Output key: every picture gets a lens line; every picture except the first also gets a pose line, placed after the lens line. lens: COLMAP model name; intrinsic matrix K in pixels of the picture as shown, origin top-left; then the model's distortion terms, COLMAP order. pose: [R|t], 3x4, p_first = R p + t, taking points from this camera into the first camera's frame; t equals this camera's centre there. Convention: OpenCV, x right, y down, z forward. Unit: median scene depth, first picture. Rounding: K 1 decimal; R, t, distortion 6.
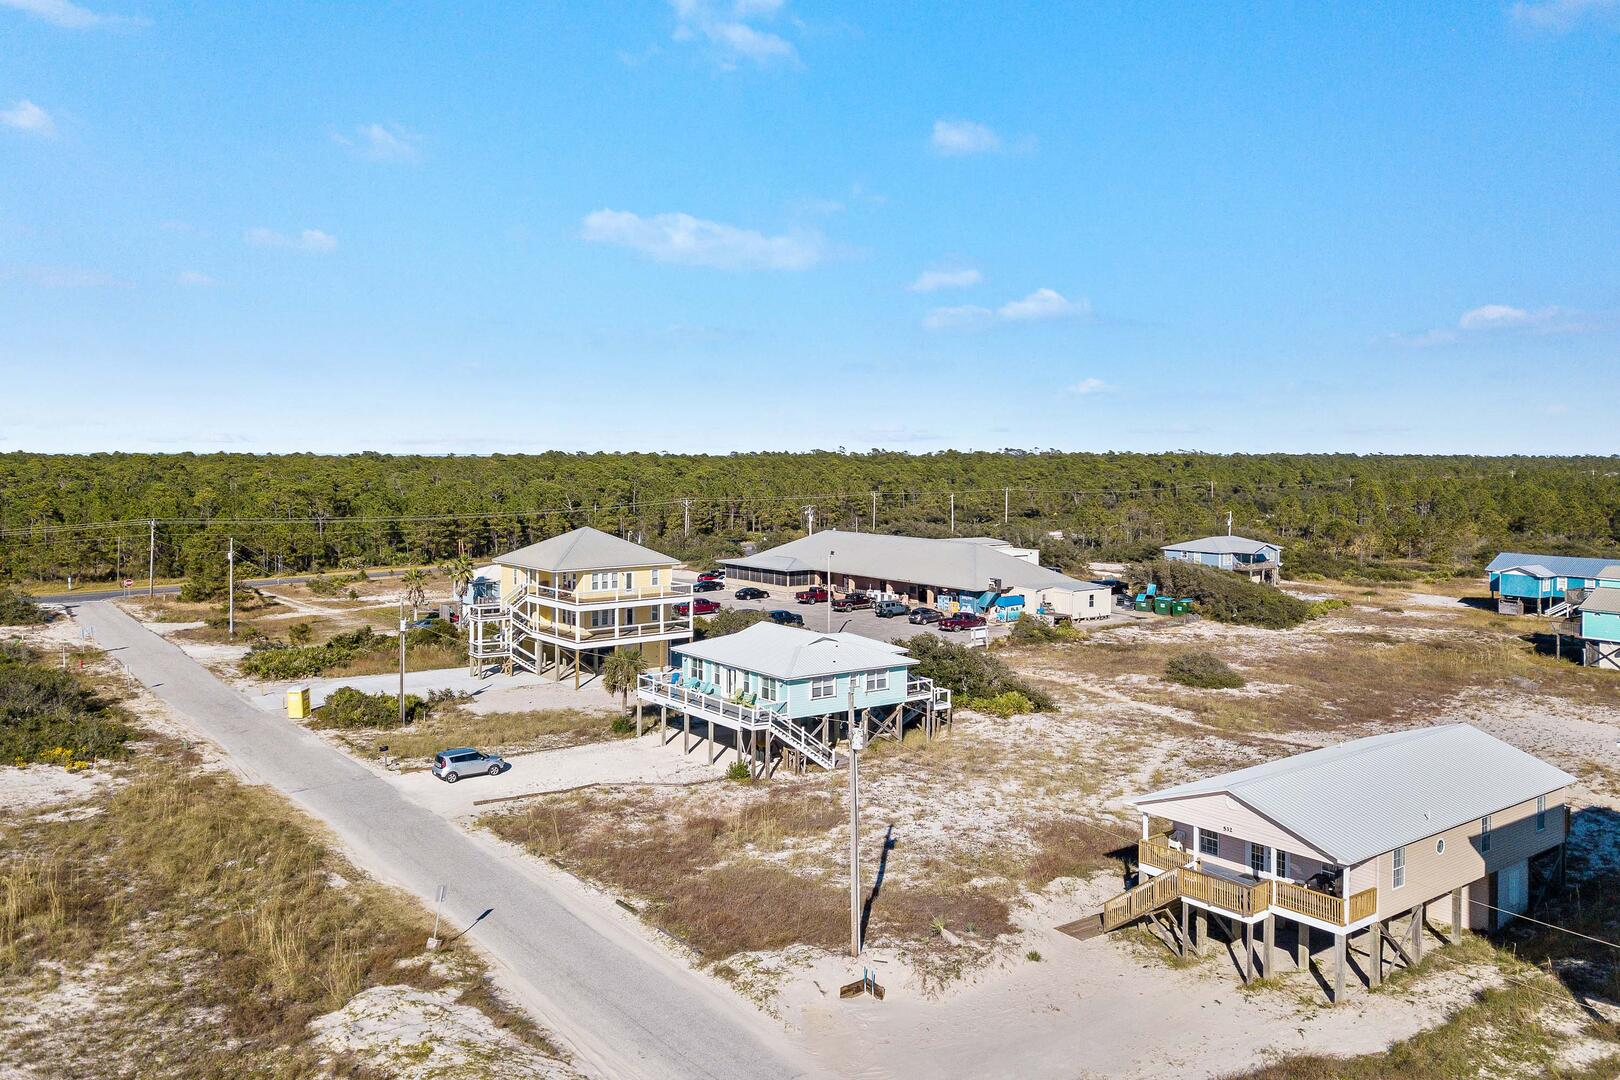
lens RADIAL K [[1245.7, 0, 783.6], [0, 1245.7, 520.7], [0, 0, 1]] dist [0.010329, 0.000854]
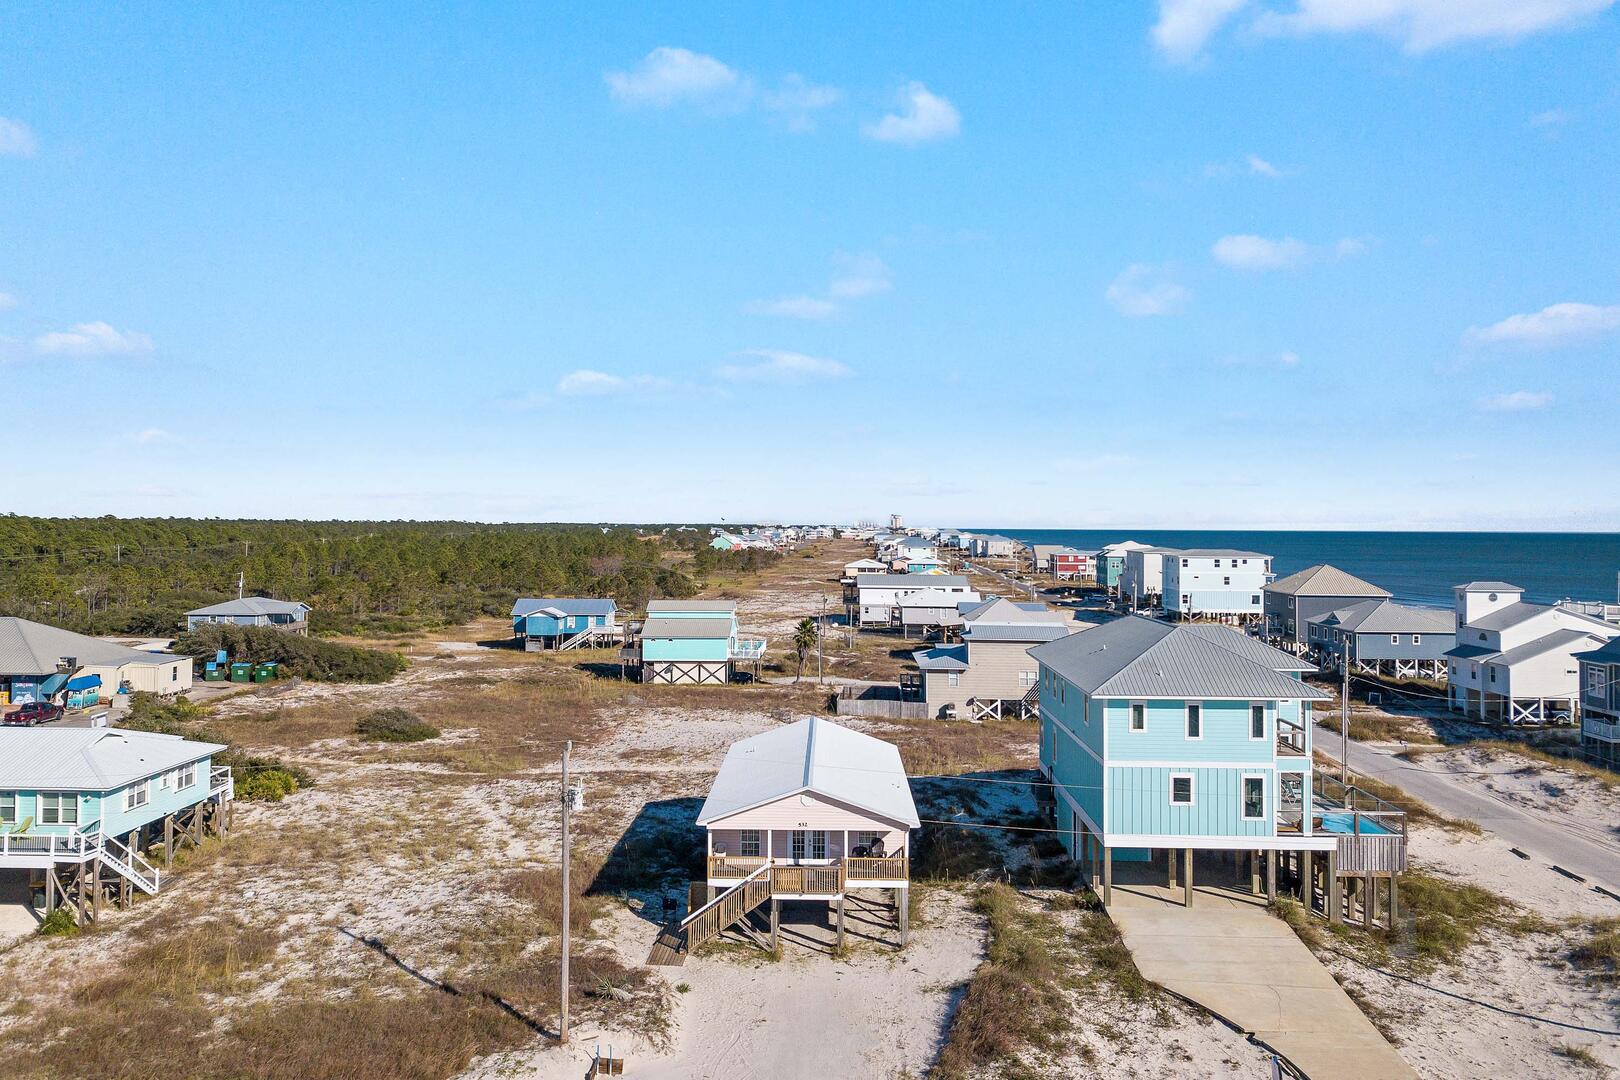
lens RADIAL K [[1245.7, 0, 783.6], [0, 1245.7, 520.7], [0, 0, 1]] dist [0.010329, 0.000854]
pose [[0.626047, 0.000697, 0.779785, -0.417196], [0.039759, 0.998670, -0.032813, 0.002445], [-0.778771, 0.051546, 0.625187, 0.211707]]
